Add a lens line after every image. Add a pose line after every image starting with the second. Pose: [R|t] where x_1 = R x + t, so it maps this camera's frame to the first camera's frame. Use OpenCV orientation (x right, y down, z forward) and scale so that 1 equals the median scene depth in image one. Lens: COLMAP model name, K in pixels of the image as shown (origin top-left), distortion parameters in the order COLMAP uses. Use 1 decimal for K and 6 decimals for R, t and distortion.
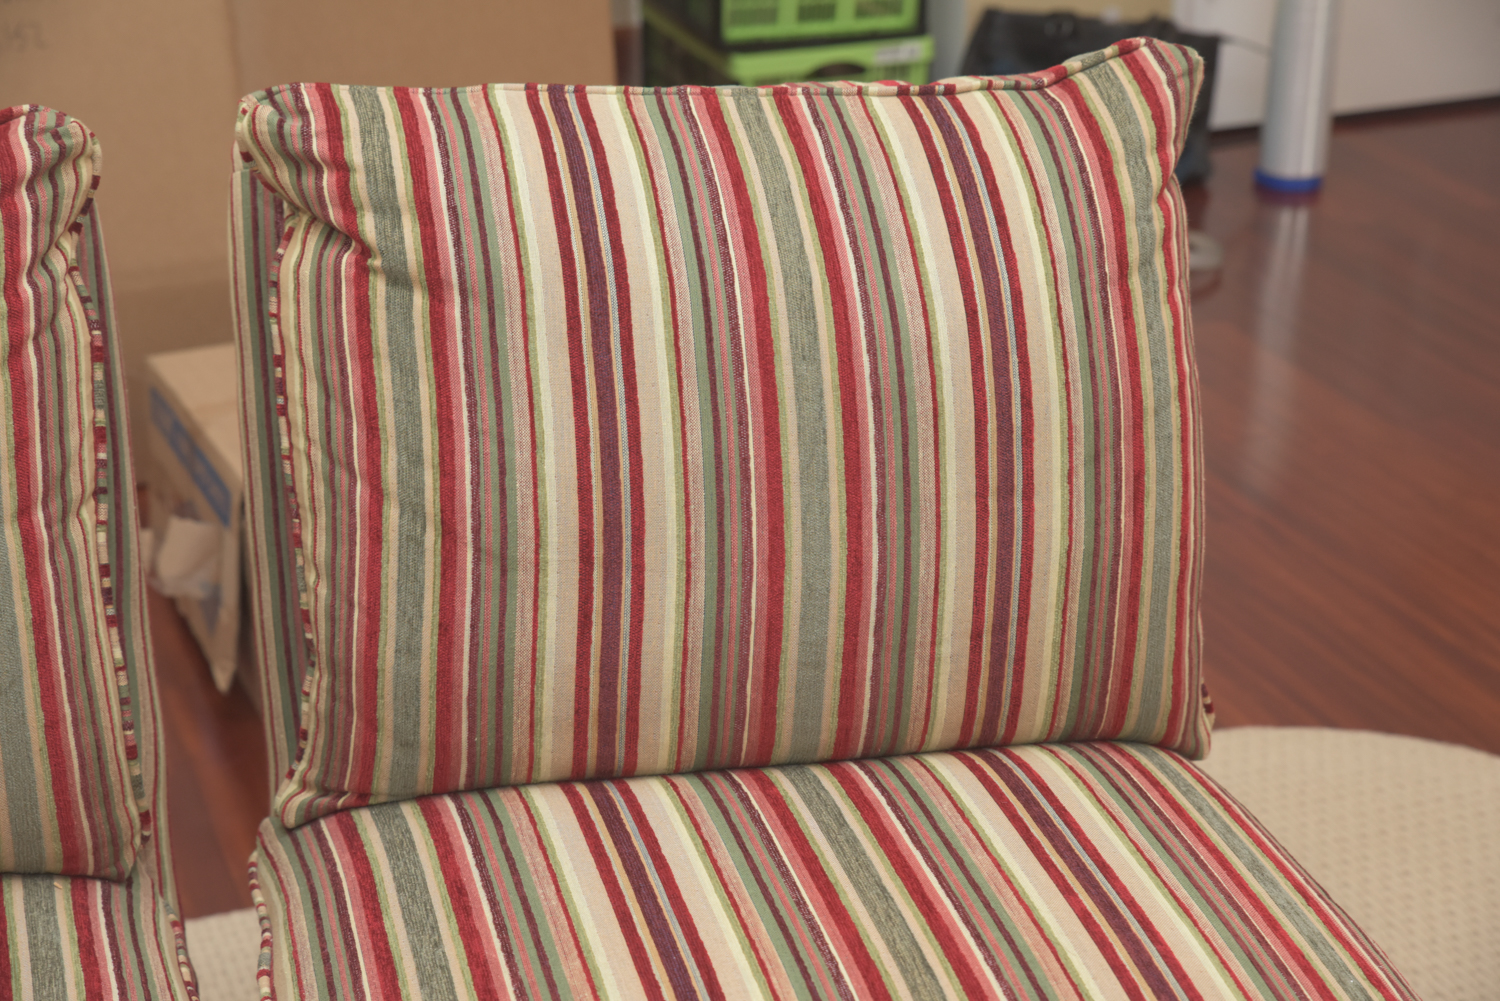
lens RADIAL K [[2648.2, 0, 750.6], [0, 2648.2, 495.5], [0, 0, 1]] dist [0.141085, 0.000000]
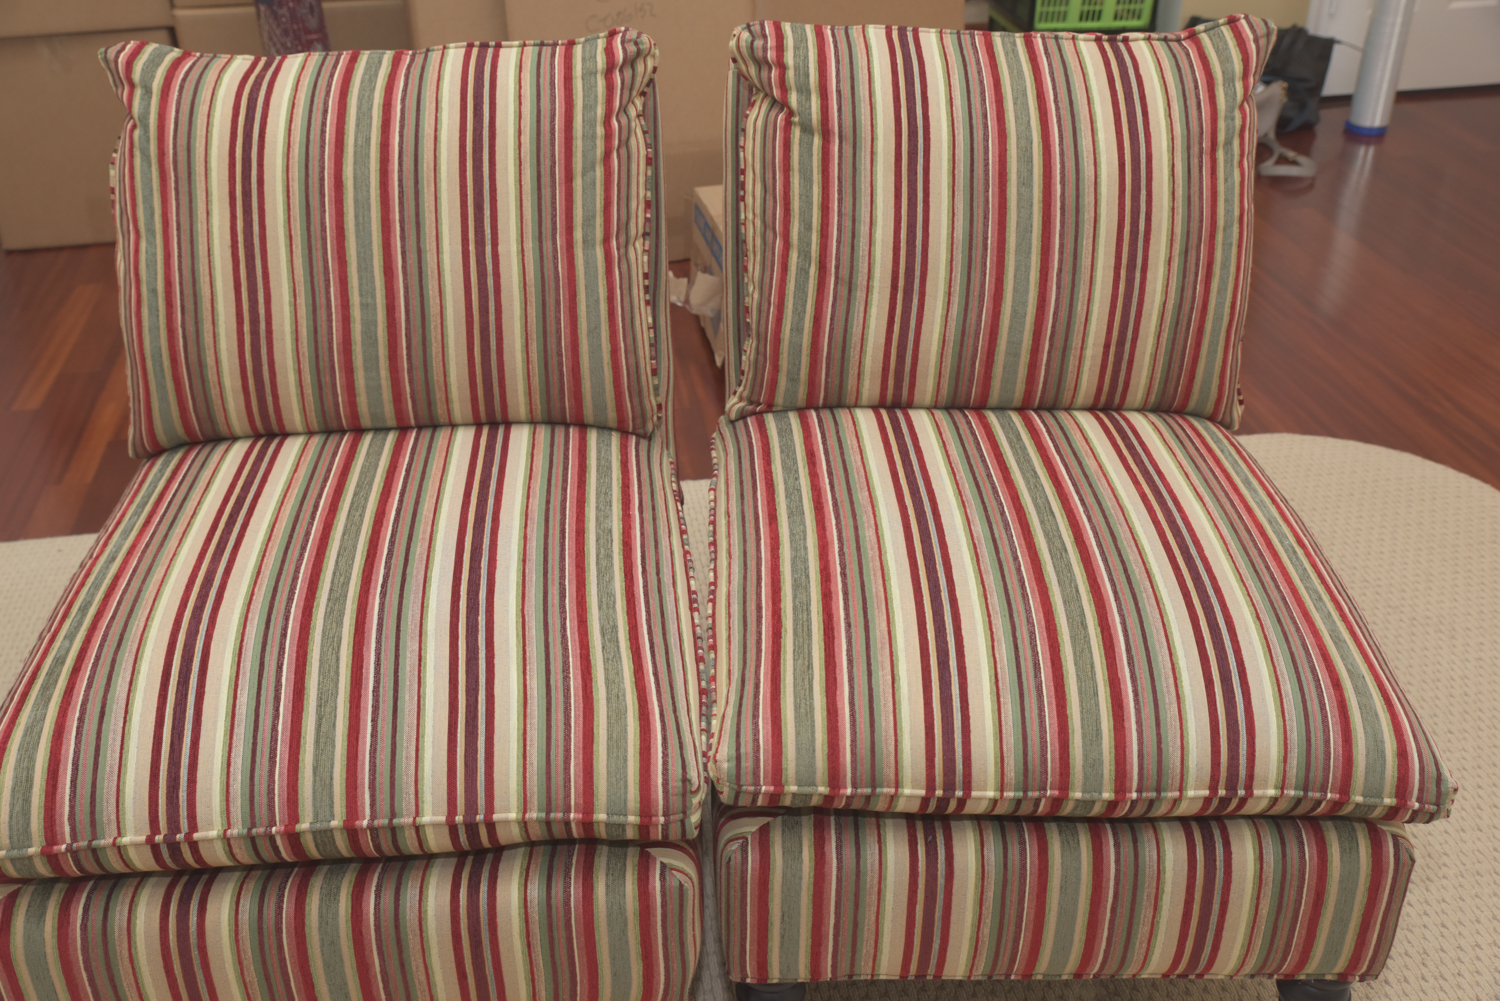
lens RADIAL K [[1497.5, 0, 751.1], [0, 1497.5, 489.3], [0, 0, 1]] dist [-0.010976, 0.000000]
pose [[0.978429, 0.093794, -0.184065, 0.045078], [-0.070658, 0.989194, 0.128466, 0.035793], [0.194126, -0.112689, 0.974483, -0.054954]]
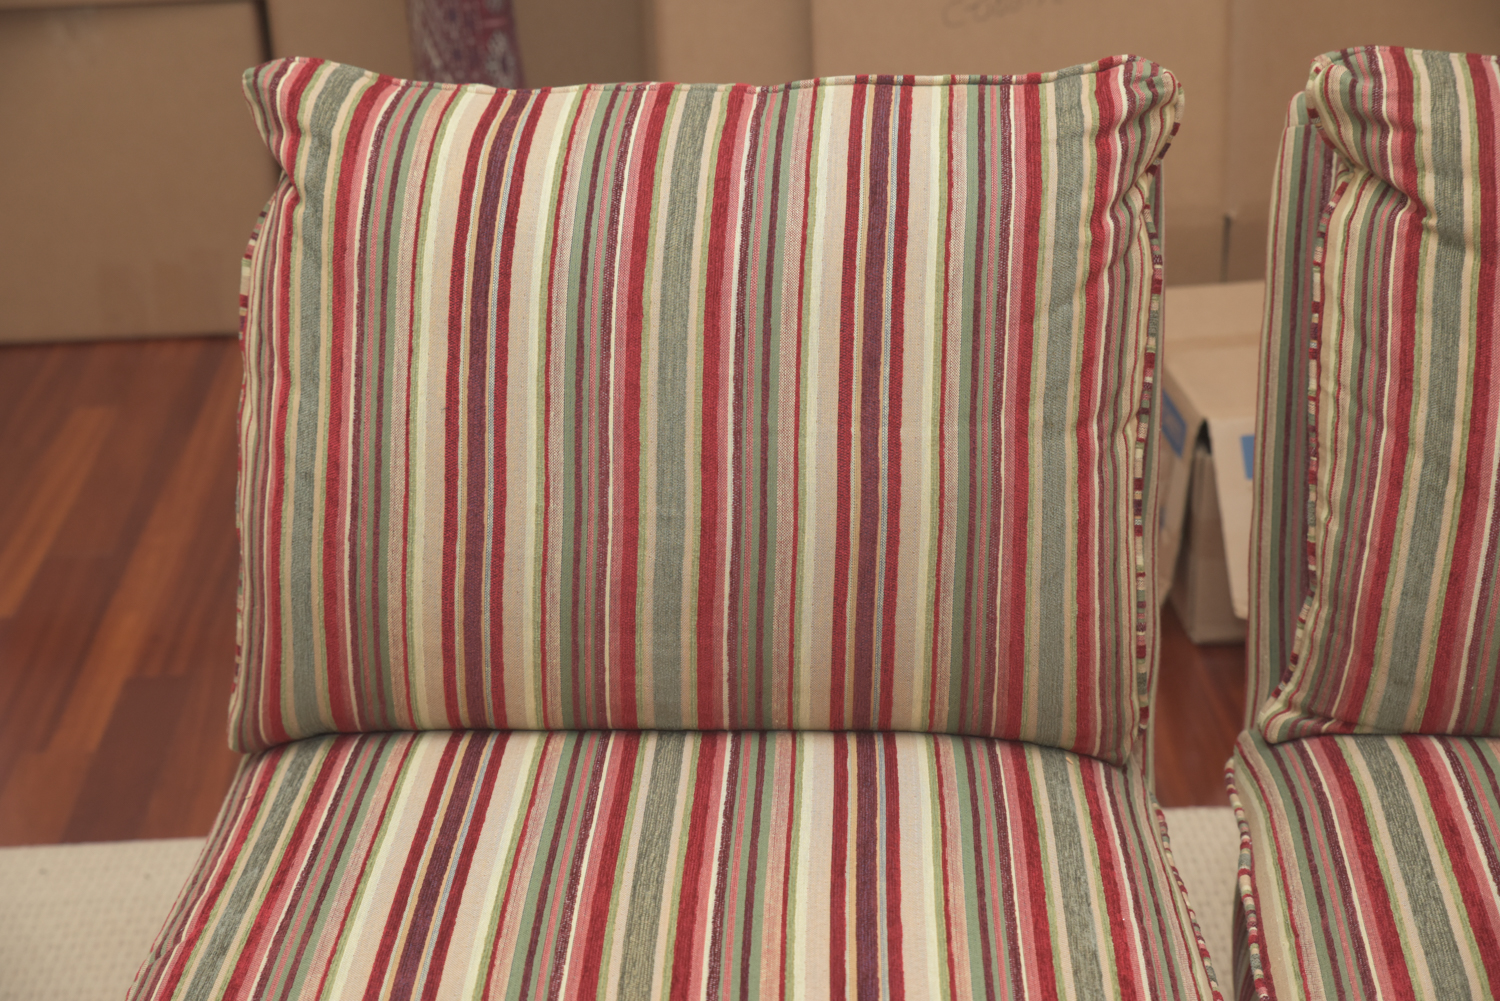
lens RADIAL K [[2476.8, 0, 755.6], [0, 2476.8, 496.2], [0, 0, 1]] dist [0.148818, 0.000000]
pose [[0.943670, 0.120552, -0.308148, -0.074216], [-0.112866, 0.992692, 0.042716, 0.007121], [0.311045, -0.005531, 0.950379, -0.018600]]
